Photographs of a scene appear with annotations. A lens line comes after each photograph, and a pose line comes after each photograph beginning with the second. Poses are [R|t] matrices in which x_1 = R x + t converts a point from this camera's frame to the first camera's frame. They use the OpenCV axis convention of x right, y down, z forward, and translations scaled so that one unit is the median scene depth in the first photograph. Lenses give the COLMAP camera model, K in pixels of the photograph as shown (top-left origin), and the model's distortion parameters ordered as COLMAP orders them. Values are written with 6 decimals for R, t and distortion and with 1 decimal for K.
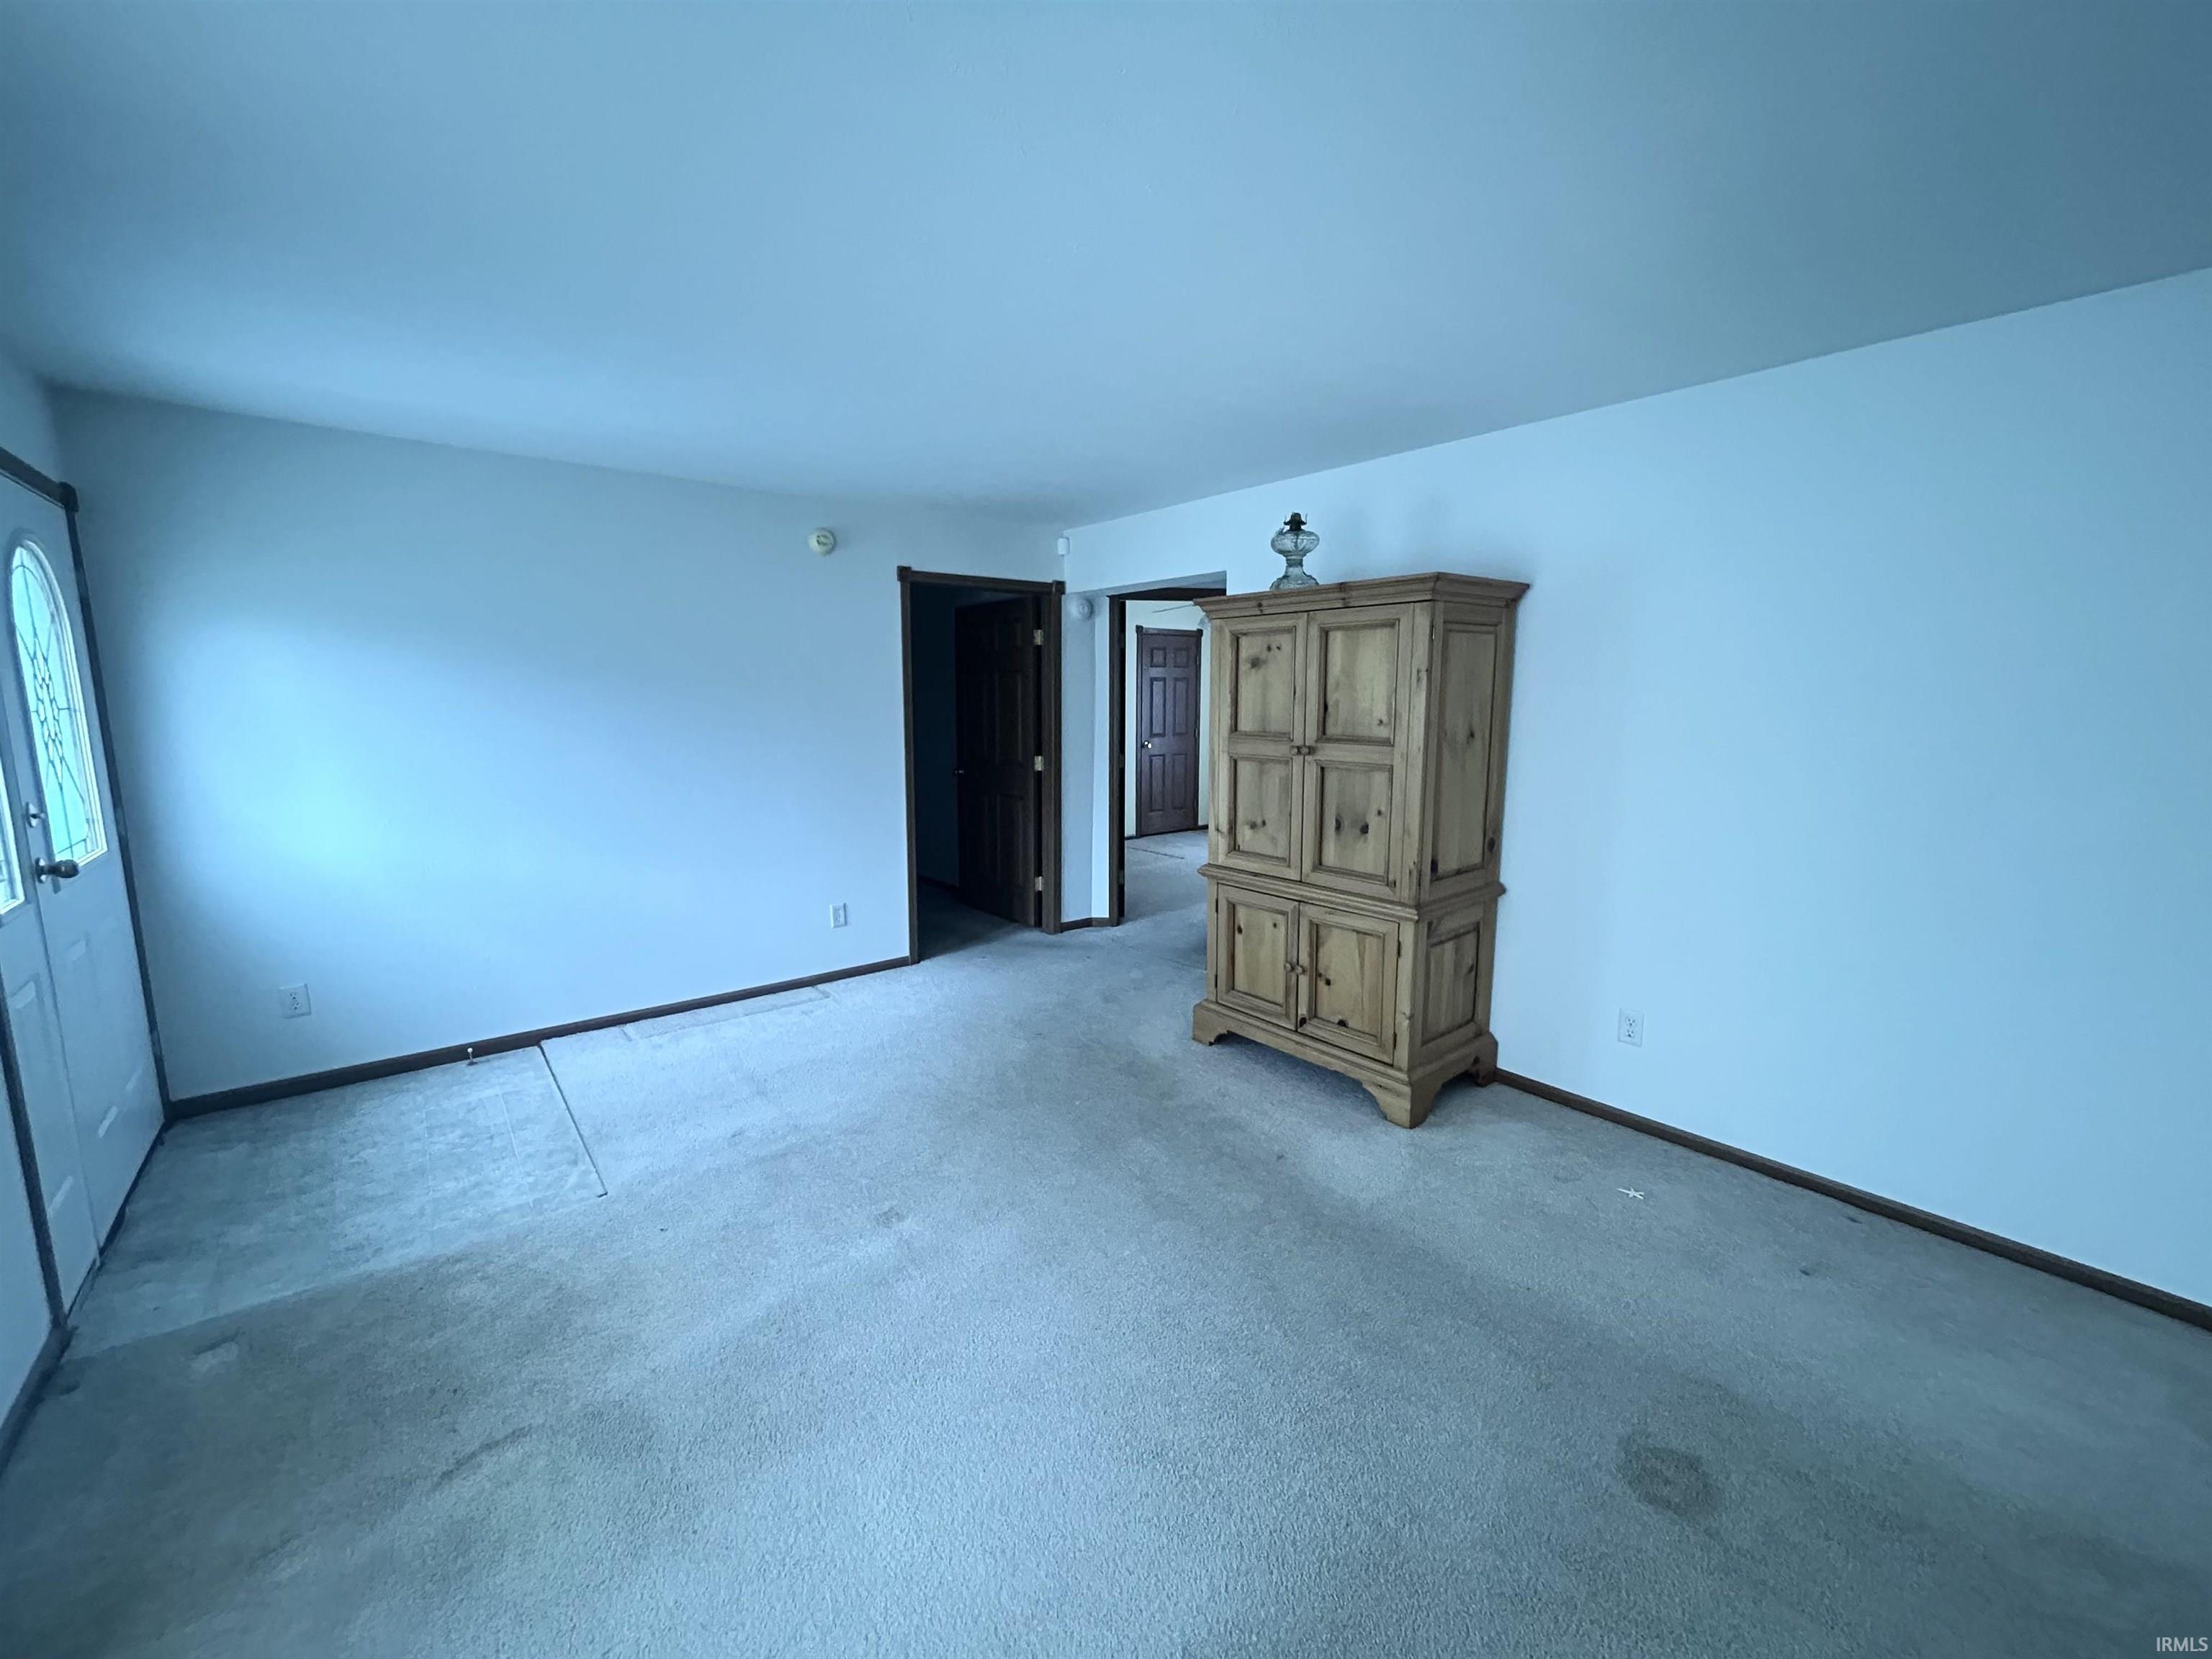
lens RADIAL K [[892.8, 0, 1107.5], [0, 892.8, 826.4], [0, 0, 1]] dist [-0.001293, 0.002589]
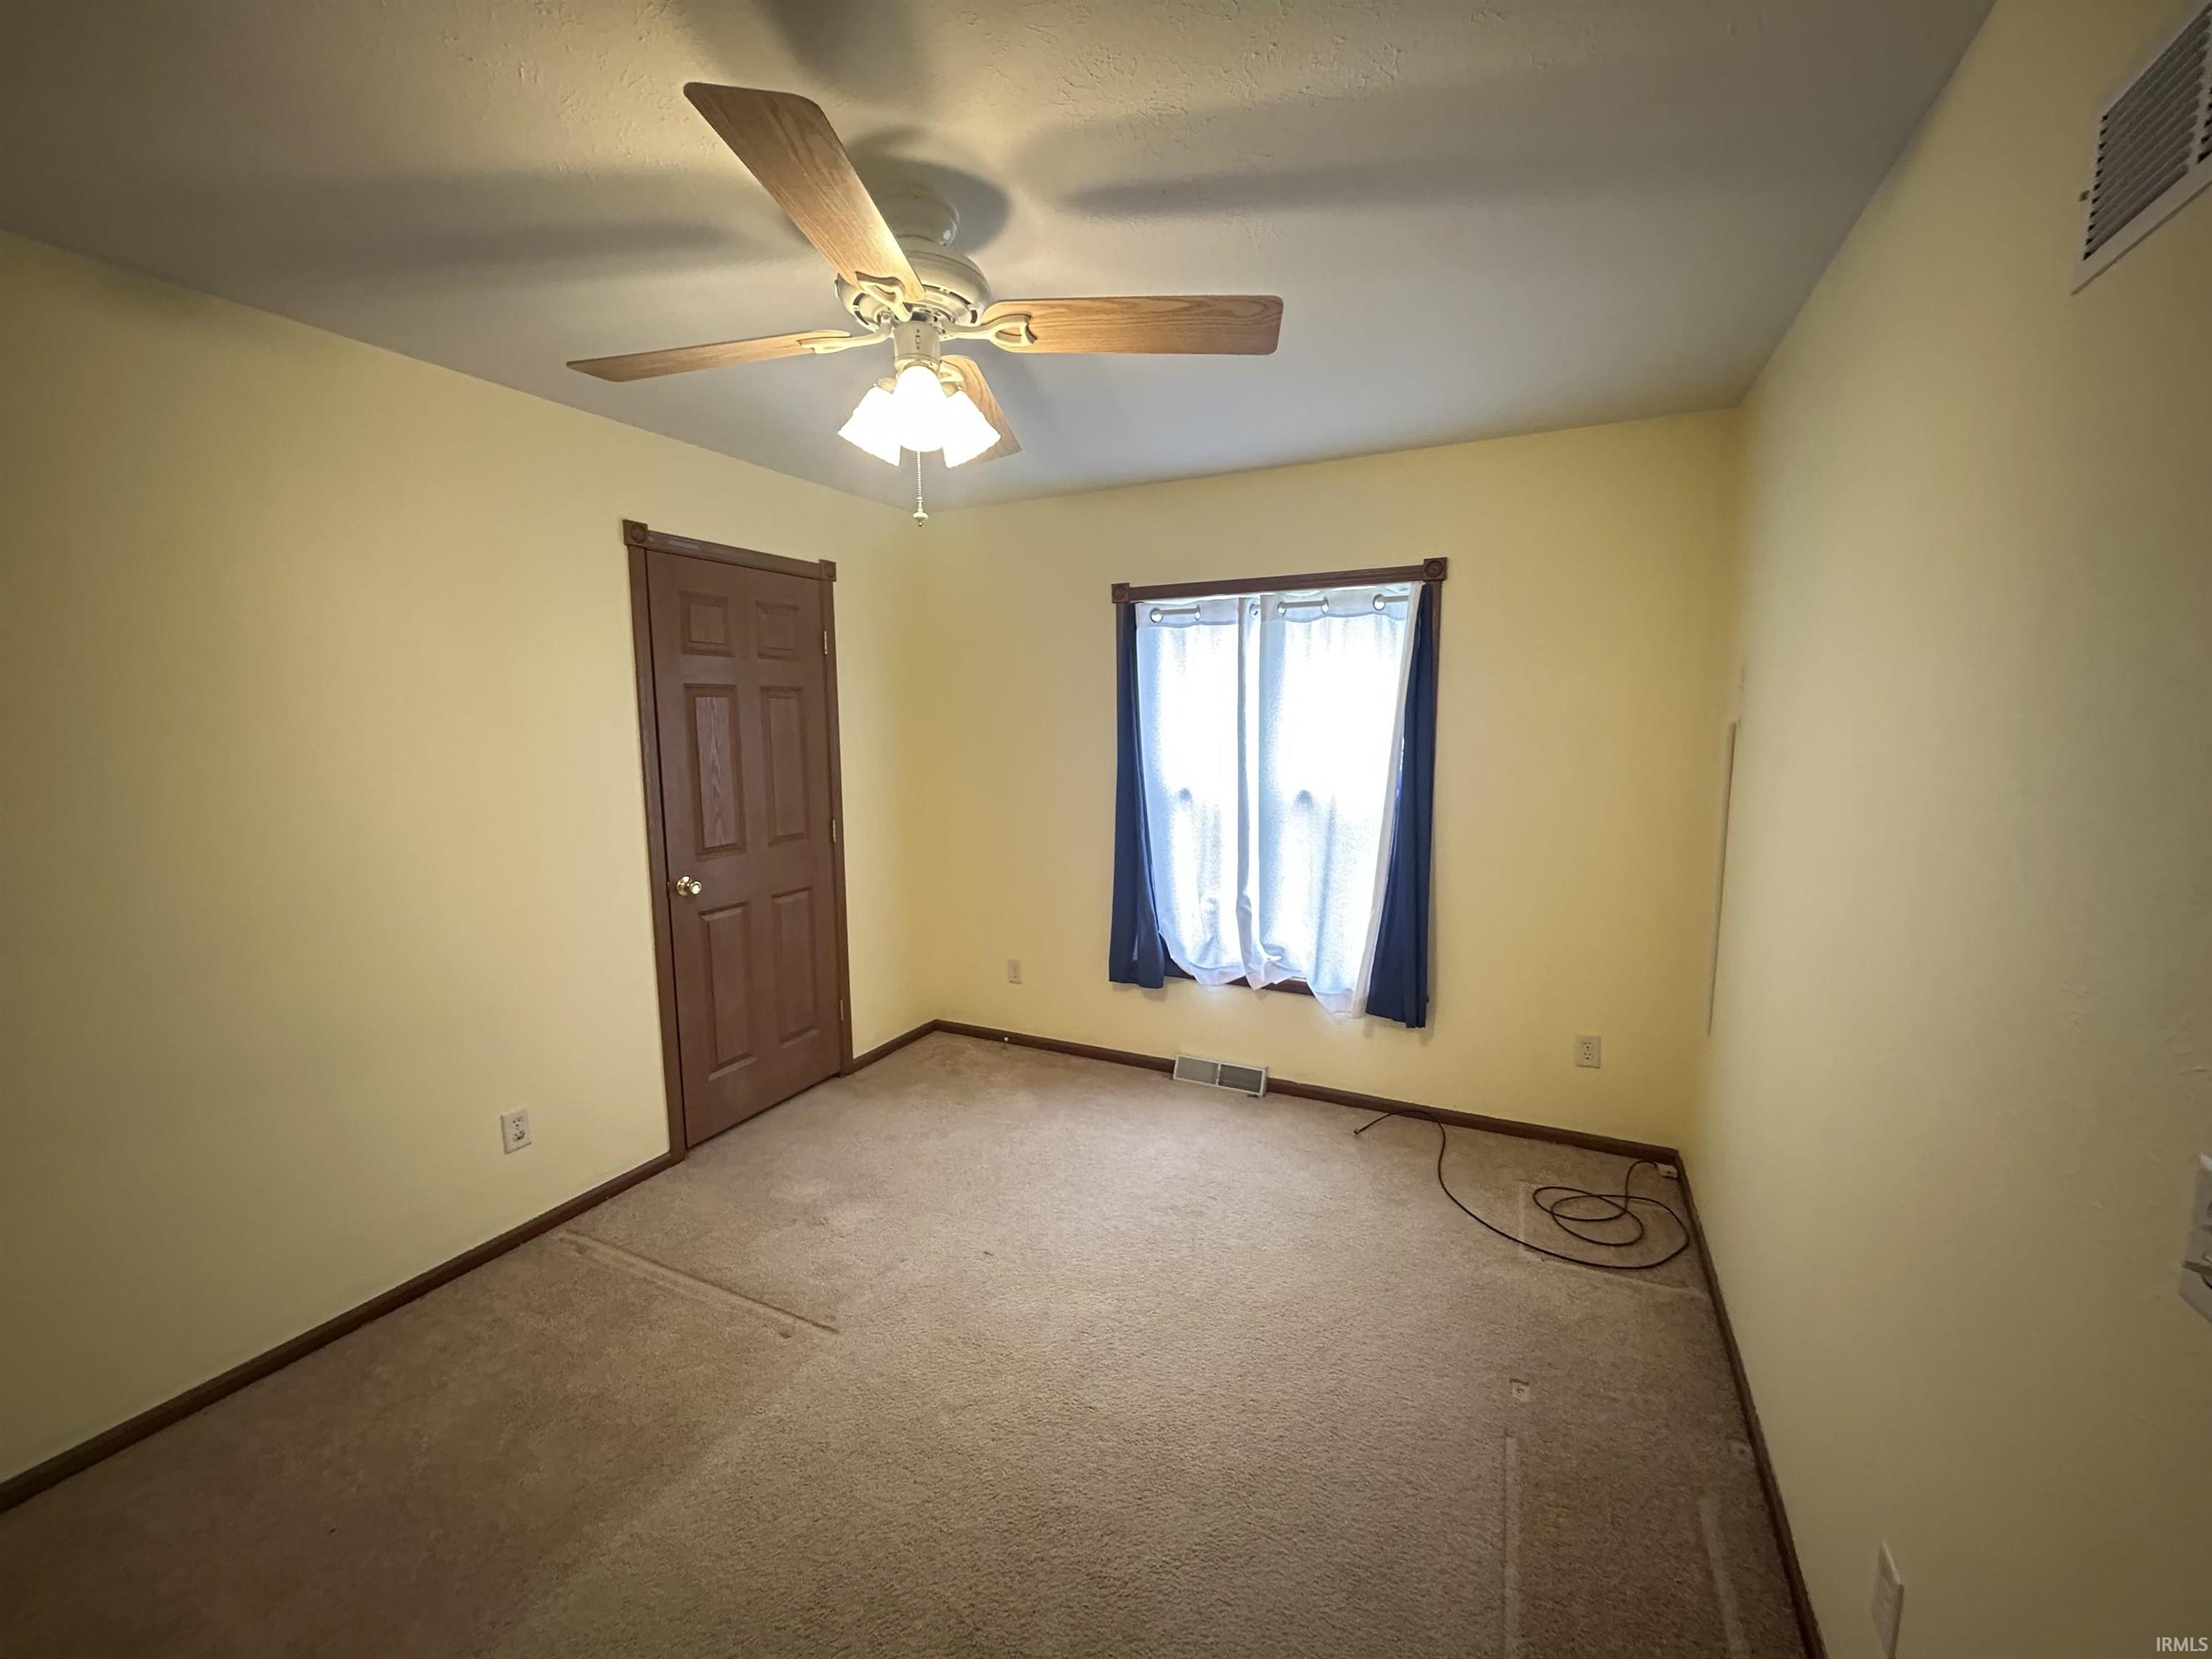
lens RADIAL K [[892.8, 0, 1107.5], [0, 892.8, 826.4], [0, 0, 1]] dist [-0.001293, 0.002589]
pose [[0.910002, -0.056661, 0.410714, 0.050883], [0.068332, 0.997567, -0.013779, -0.096592], [-0.408934, 0.040604, 0.911660, 0.622783]]
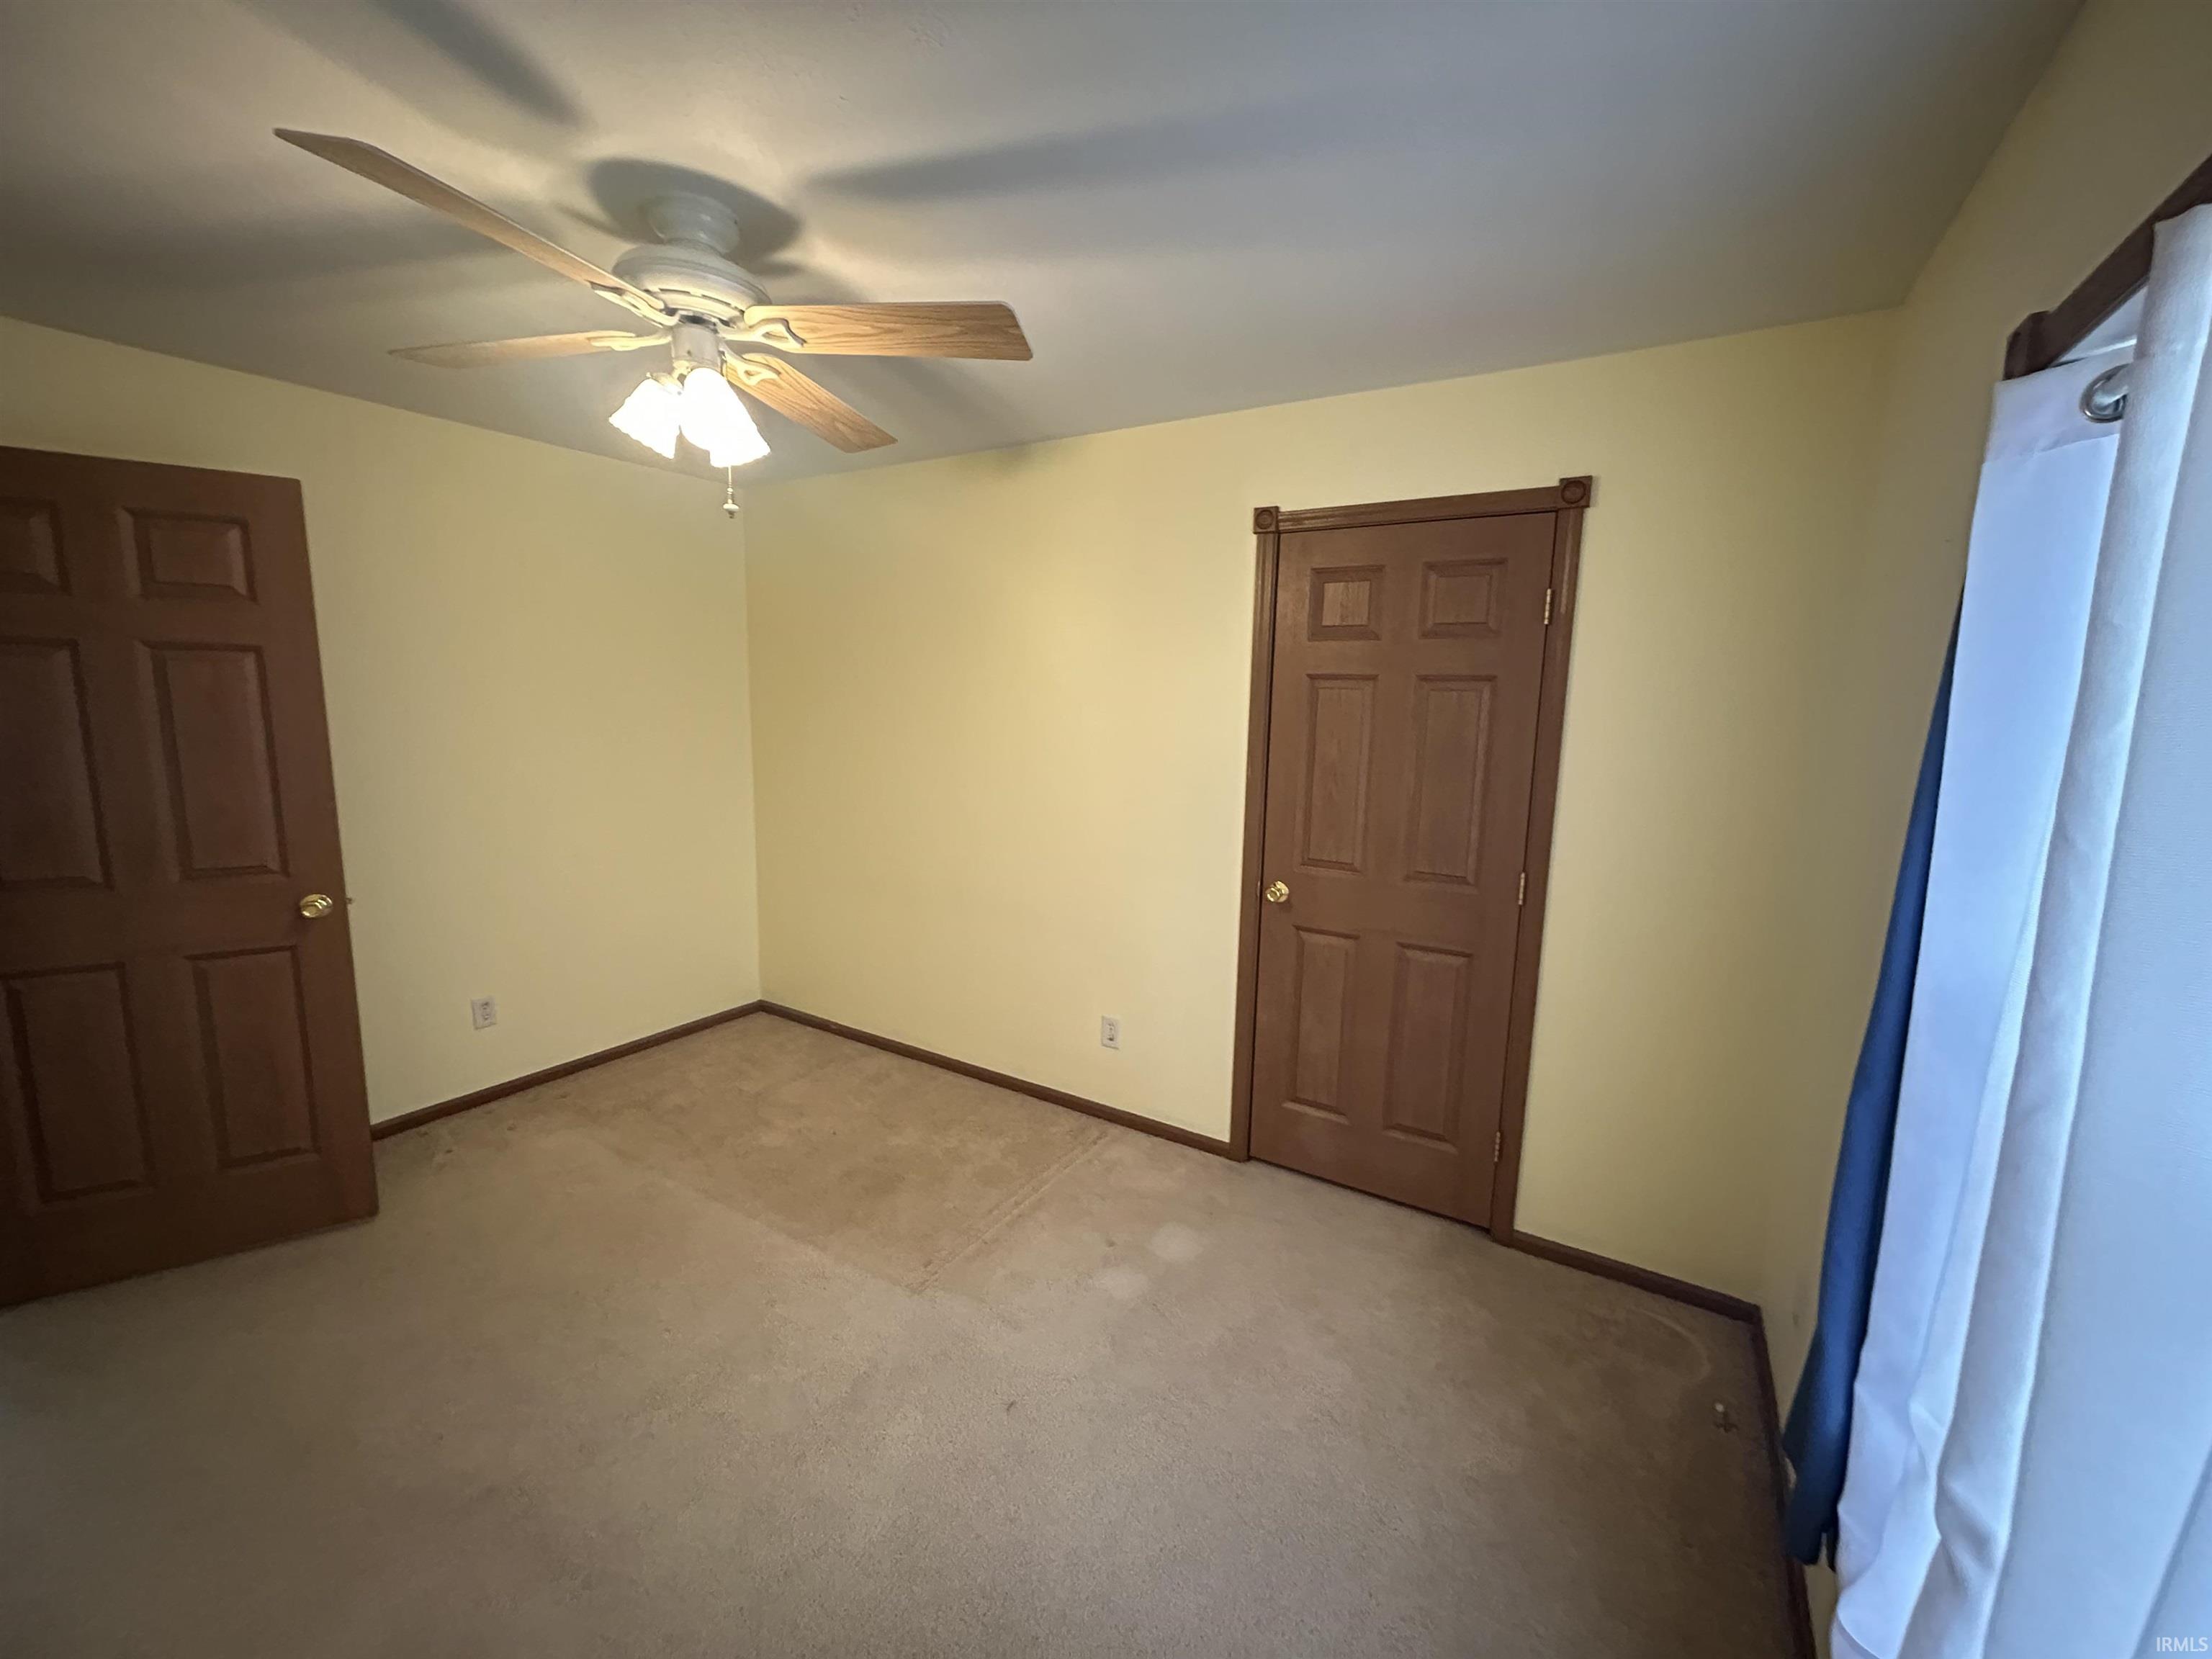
lens RADIAL K [[893.8, 0, 1099.6], [0, 893.8, 837.1], [0, 0, 1]] dist [-0.002091, -0.000120]
pose [[0.316038, 0.152740, -0.936371, 0.313847], [-0.166245, 0.980601, 0.103845, -0.130701], [0.934068, 0.122848, 0.335300, 0.827295]]
